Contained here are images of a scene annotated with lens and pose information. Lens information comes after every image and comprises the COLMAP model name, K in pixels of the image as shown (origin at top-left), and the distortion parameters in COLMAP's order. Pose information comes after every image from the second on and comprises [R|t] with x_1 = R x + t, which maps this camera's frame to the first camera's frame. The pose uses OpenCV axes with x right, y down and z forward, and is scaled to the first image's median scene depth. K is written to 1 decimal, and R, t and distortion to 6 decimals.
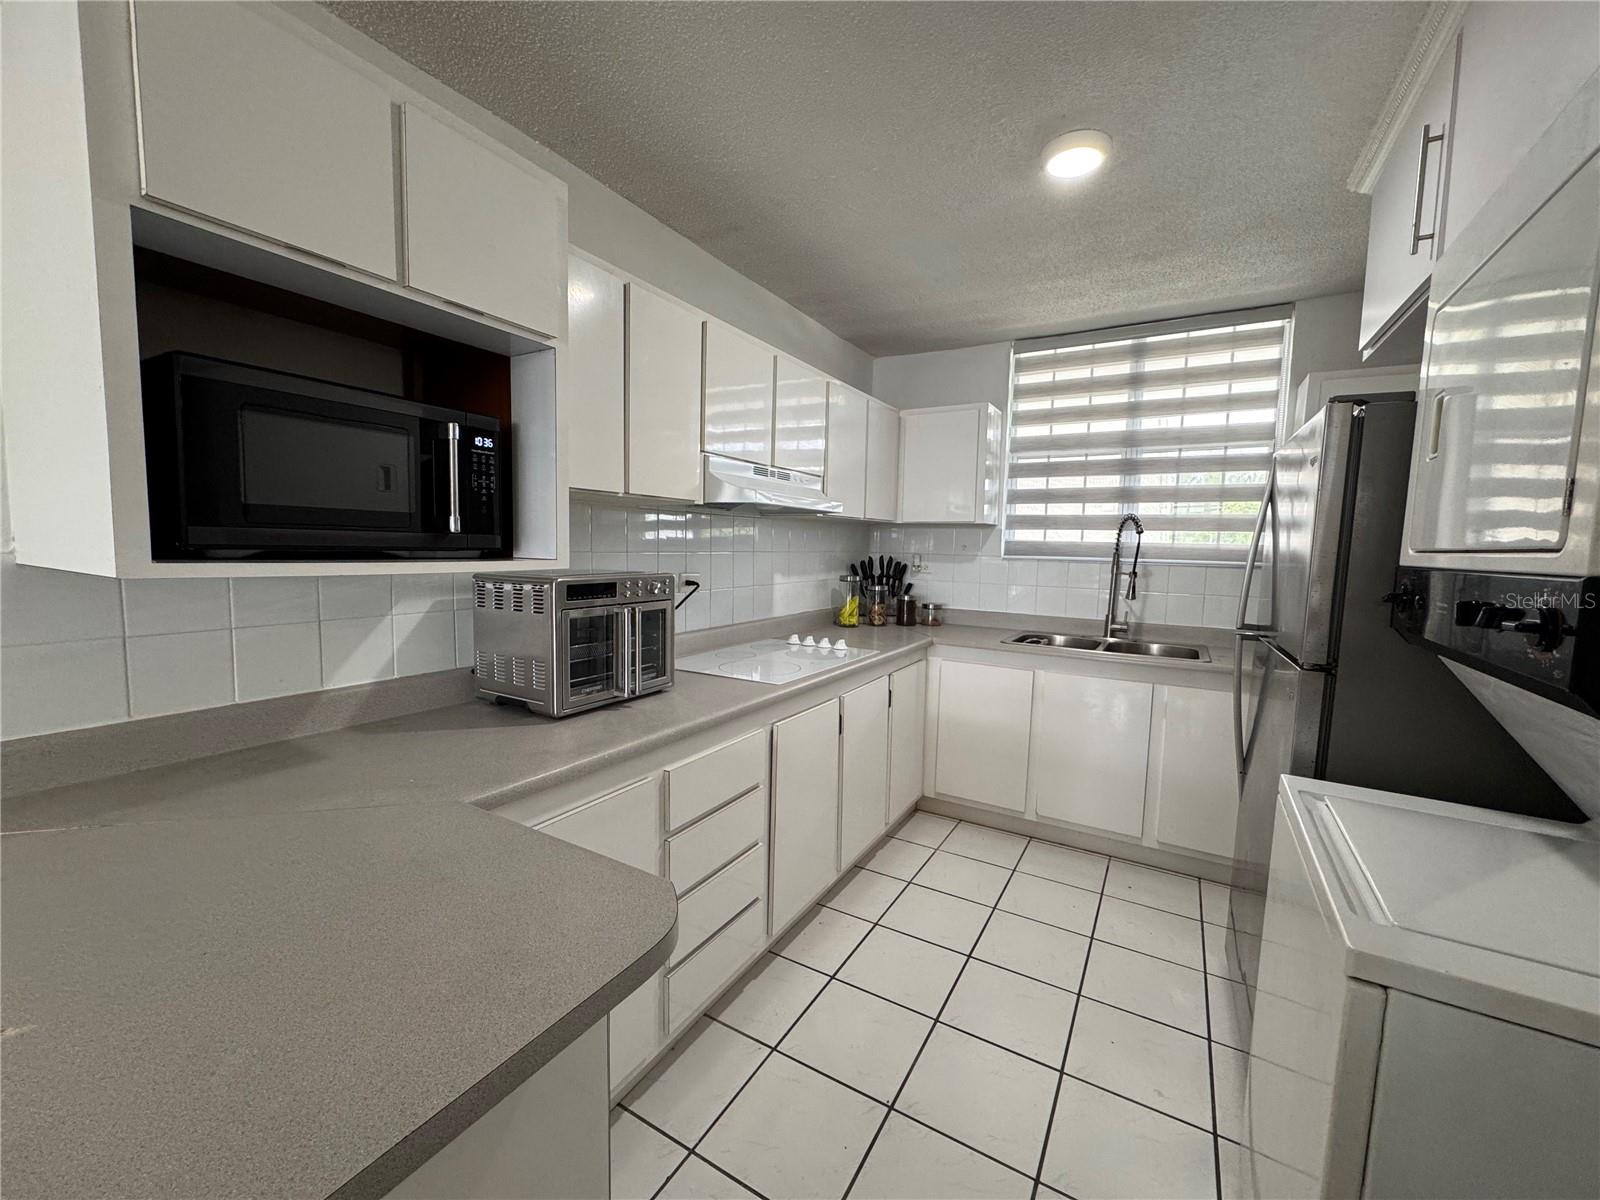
lens RADIAL K [[642.3, 0, 803.5], [0, 642.3, 596.8], [0, 0, 1]] dist [0.002192, 0.000049]
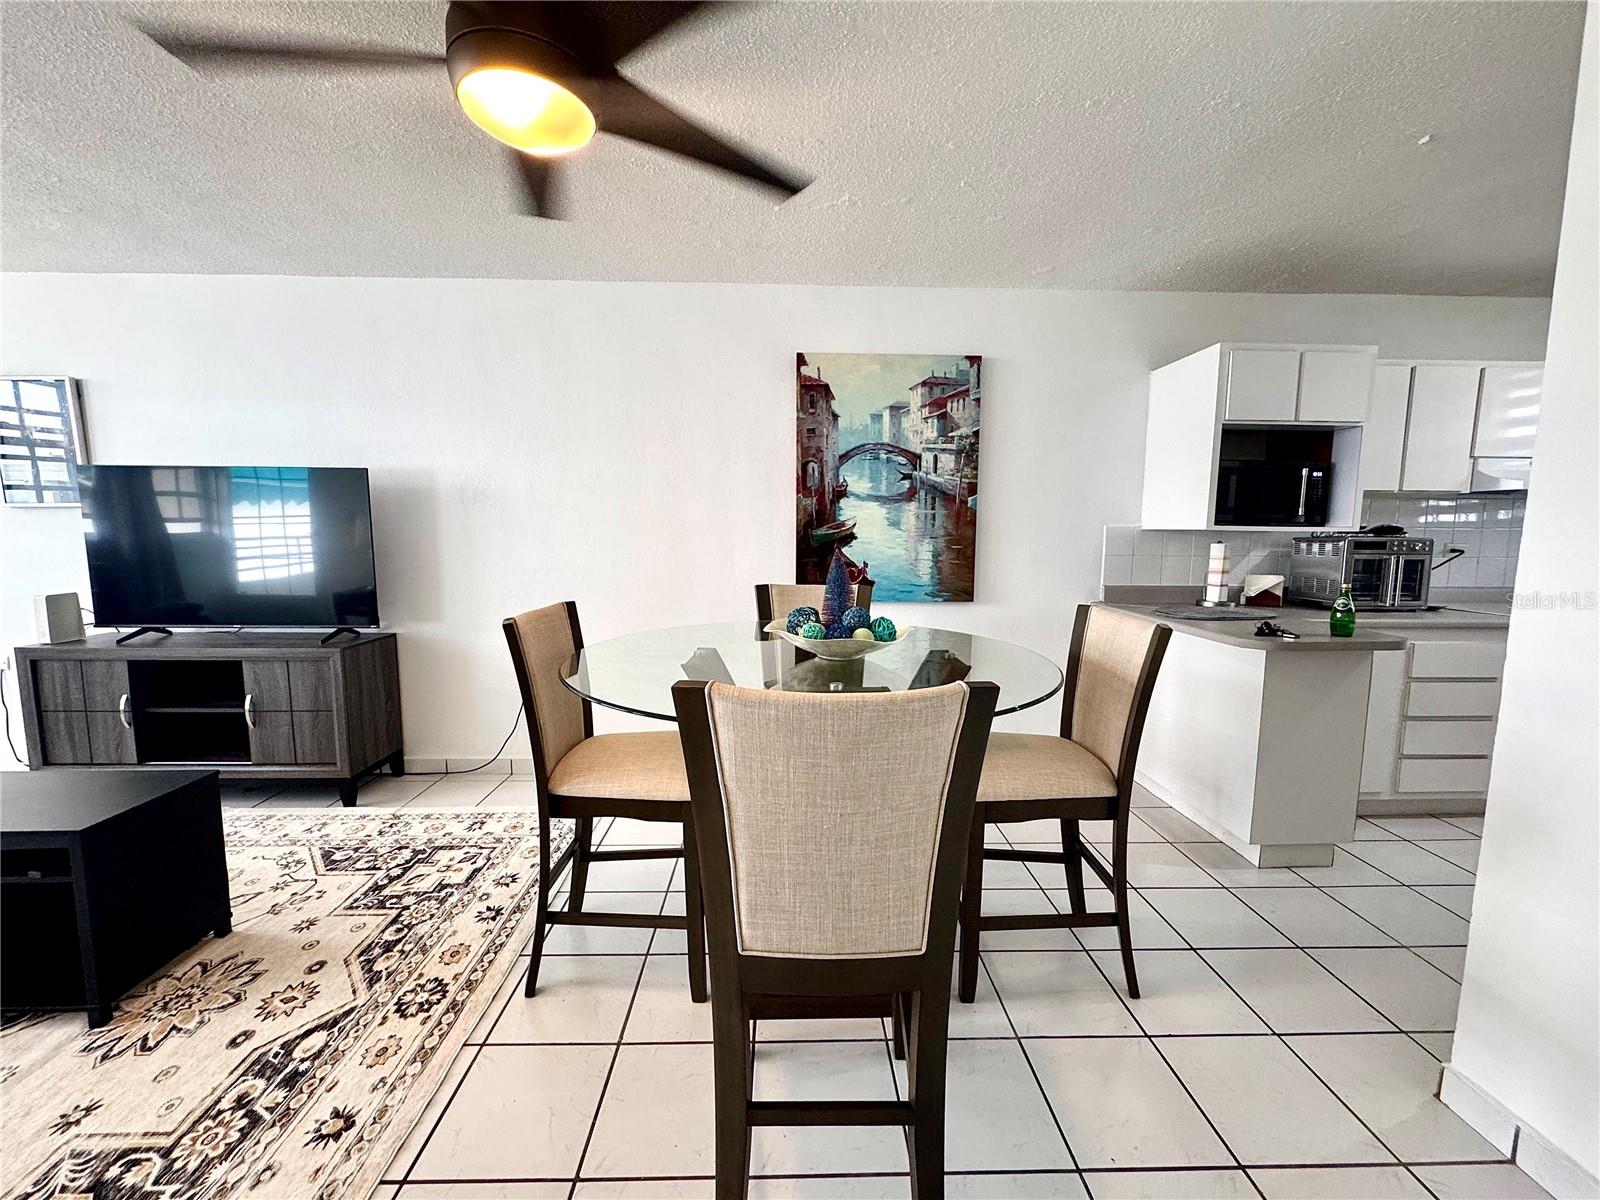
lens RADIAL K [[642.3, 0, 802.7], [0, 642.3, 596.4], [0, 0, 1]] dist [0.002192, 0.000049]
pose [[0.530713, 0.070547, -0.844610, 0.399205], [-0.066153, 0.996938, 0.041703, 0.176065], [0.844966, 0.033741, 0.533755, -1.435342]]
